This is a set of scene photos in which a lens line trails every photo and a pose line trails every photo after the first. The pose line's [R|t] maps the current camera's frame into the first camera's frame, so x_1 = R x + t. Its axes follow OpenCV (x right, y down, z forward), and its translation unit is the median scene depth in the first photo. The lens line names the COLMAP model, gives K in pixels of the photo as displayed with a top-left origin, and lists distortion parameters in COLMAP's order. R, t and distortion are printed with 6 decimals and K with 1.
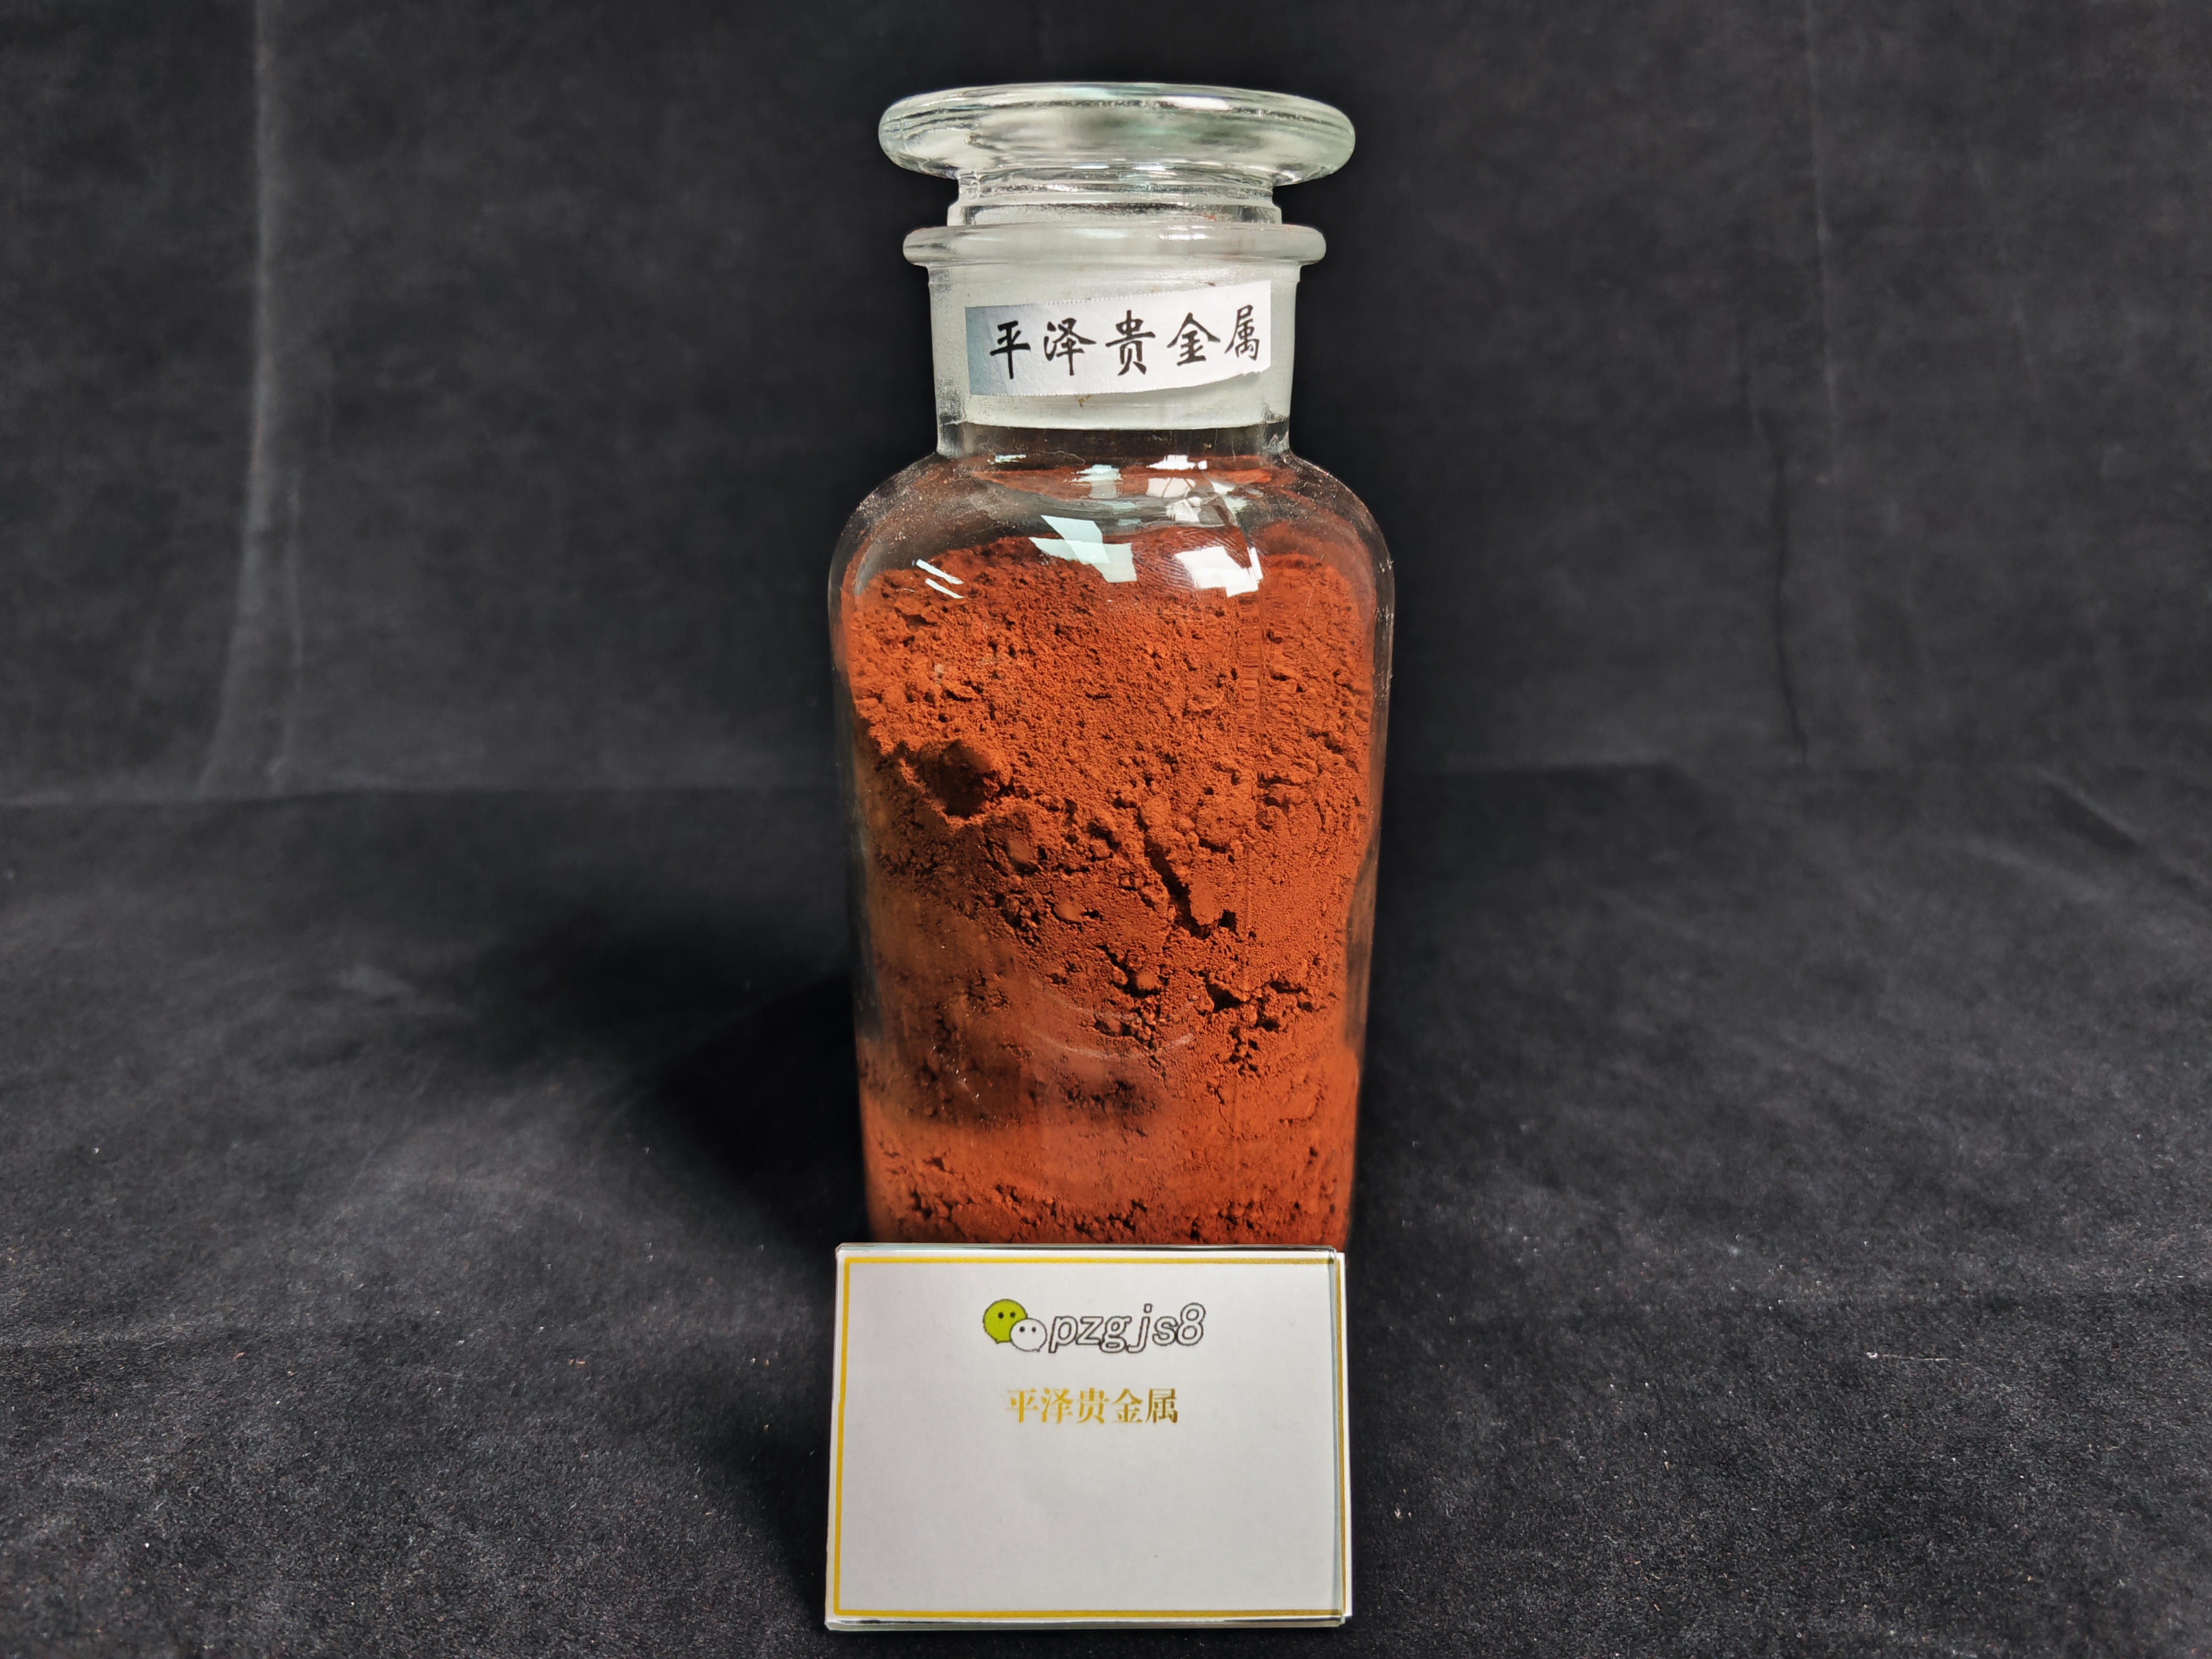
lens RADIAL K [[1571.1, 0, 1106.0], [0, 1571.1, 829.5], [0, 0, 1]] dist [-0.031342, -0.000399]
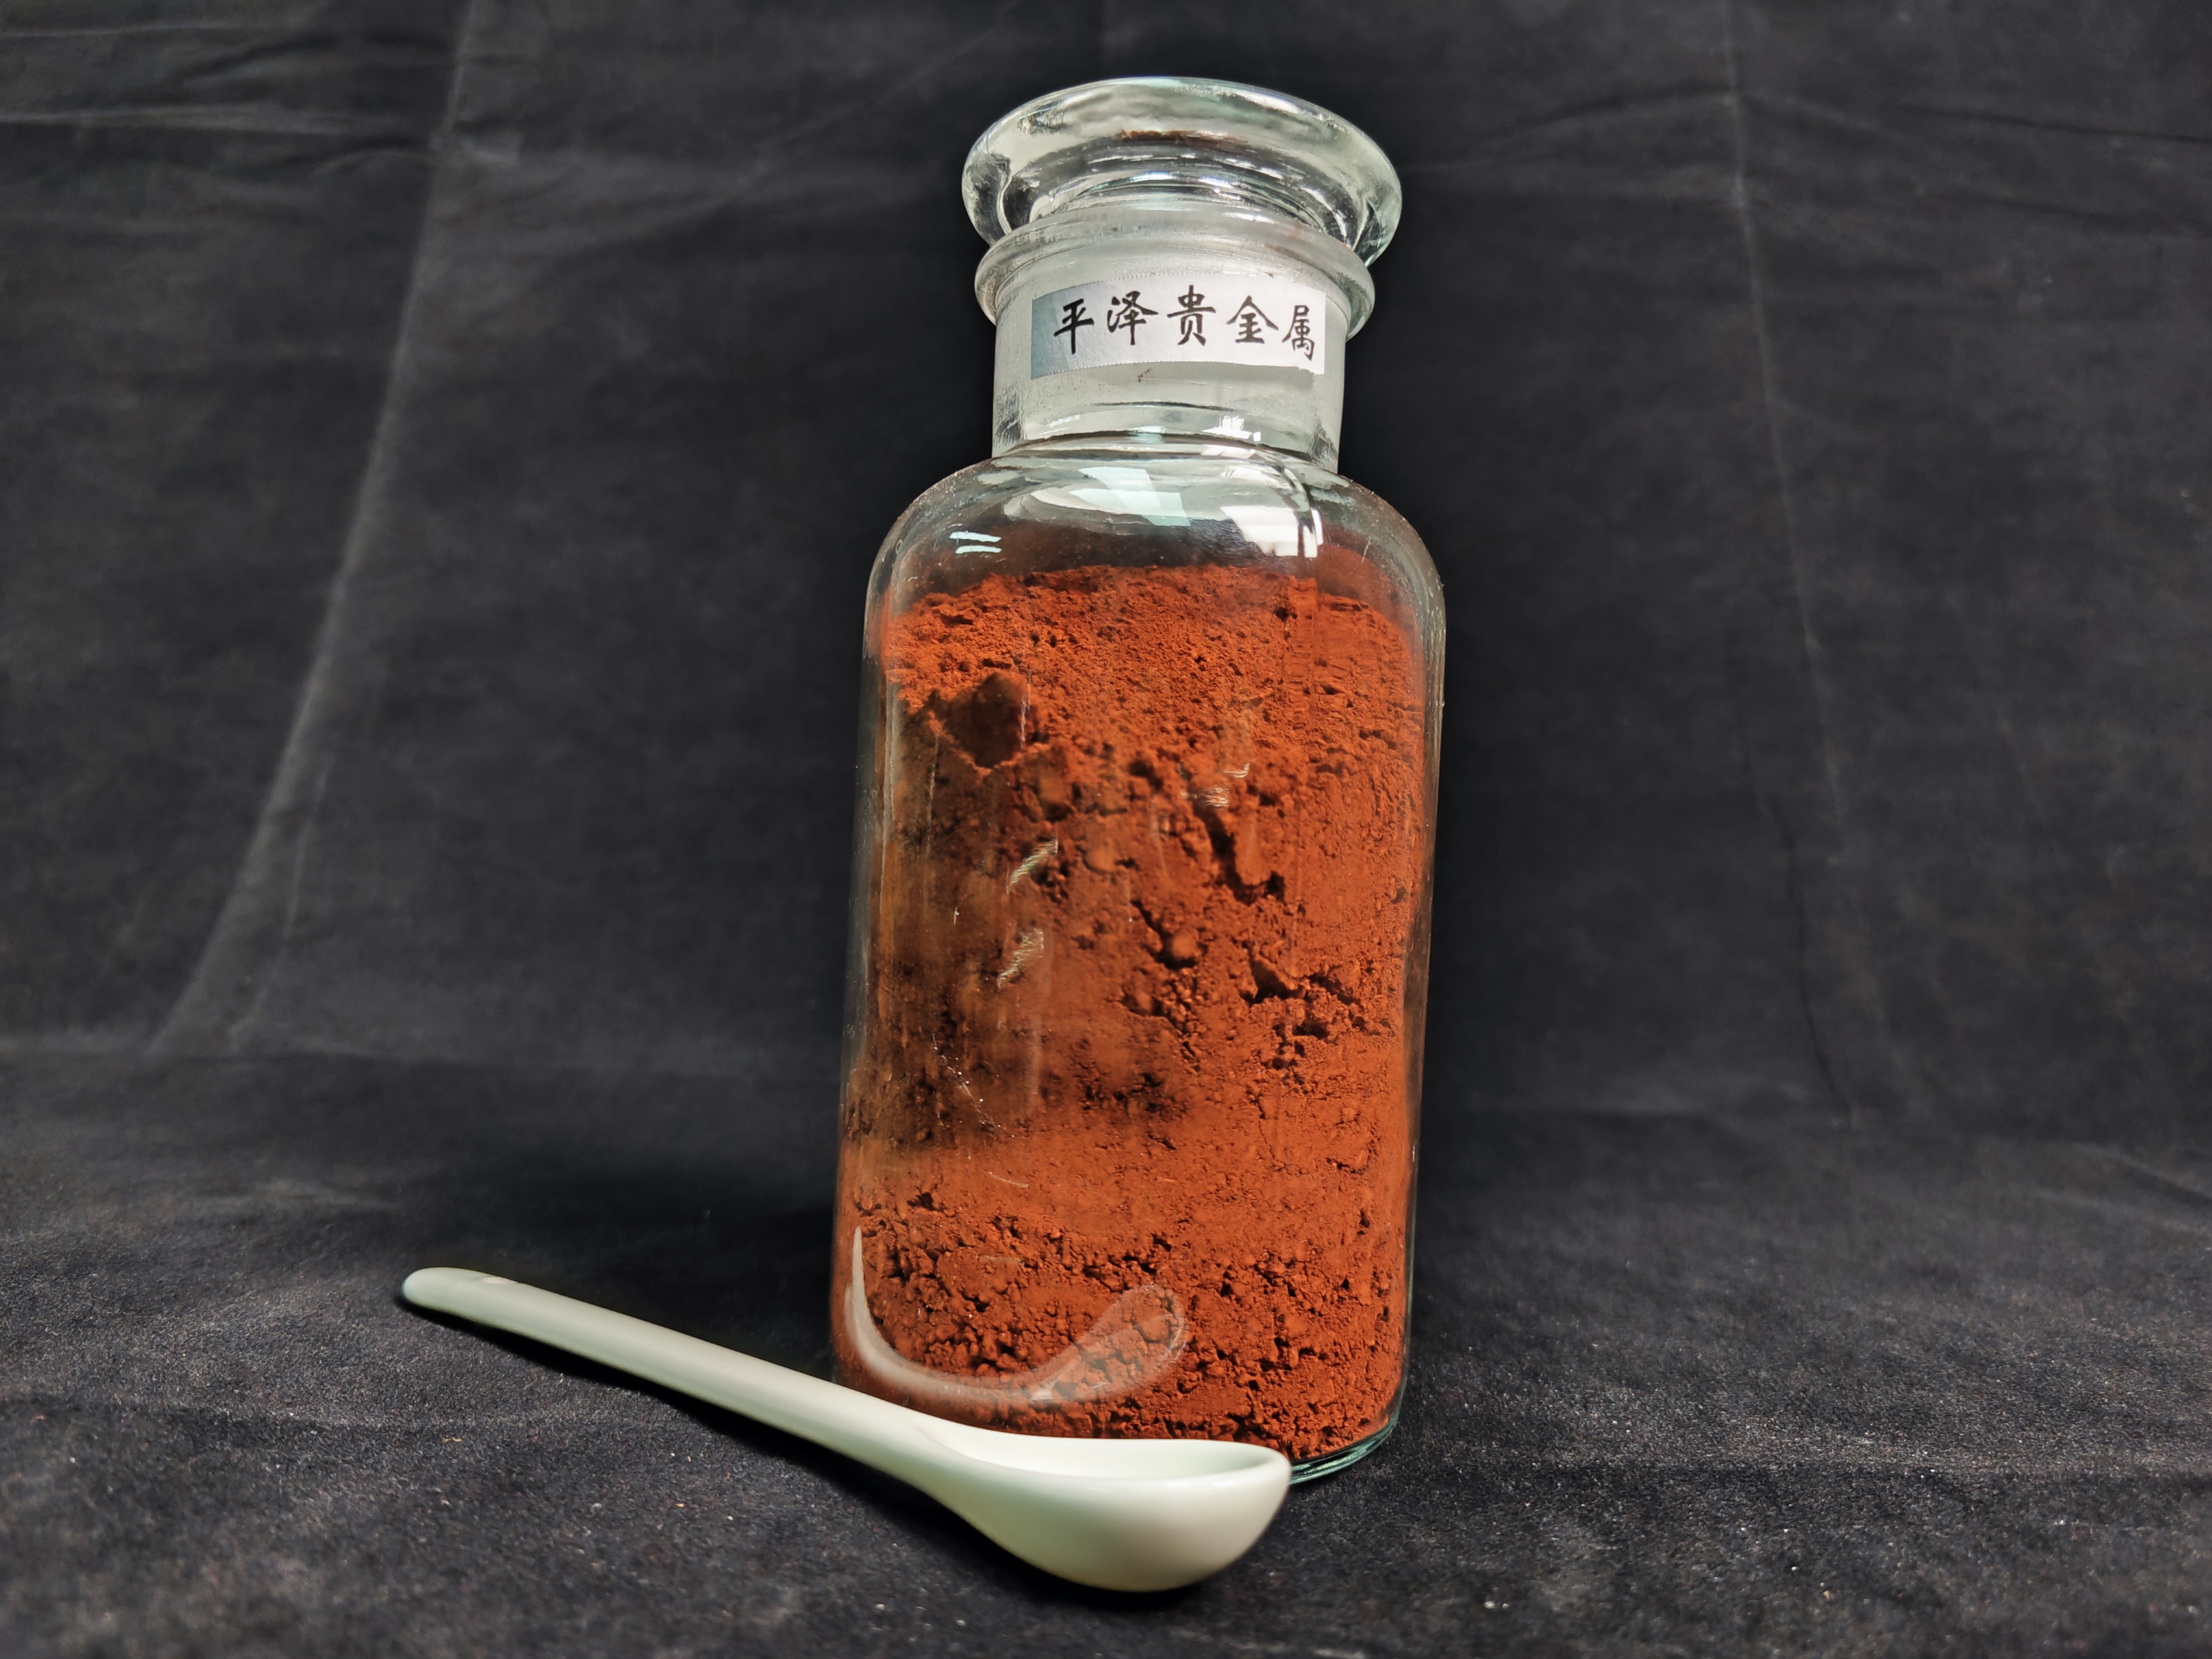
lens RADIAL K [[1571.1, 0, 1106.0], [0, 1571.1, 829.5], [0, 0, 1]] dist [-0.031342, -0.000399]
pose [[0.998661, 0.051475, -0.005072, -0.016289], [-0.049937, 0.933967, -0.353852, 0.338221], [-0.013477, 0.353632, 0.935287, 0.137538]]
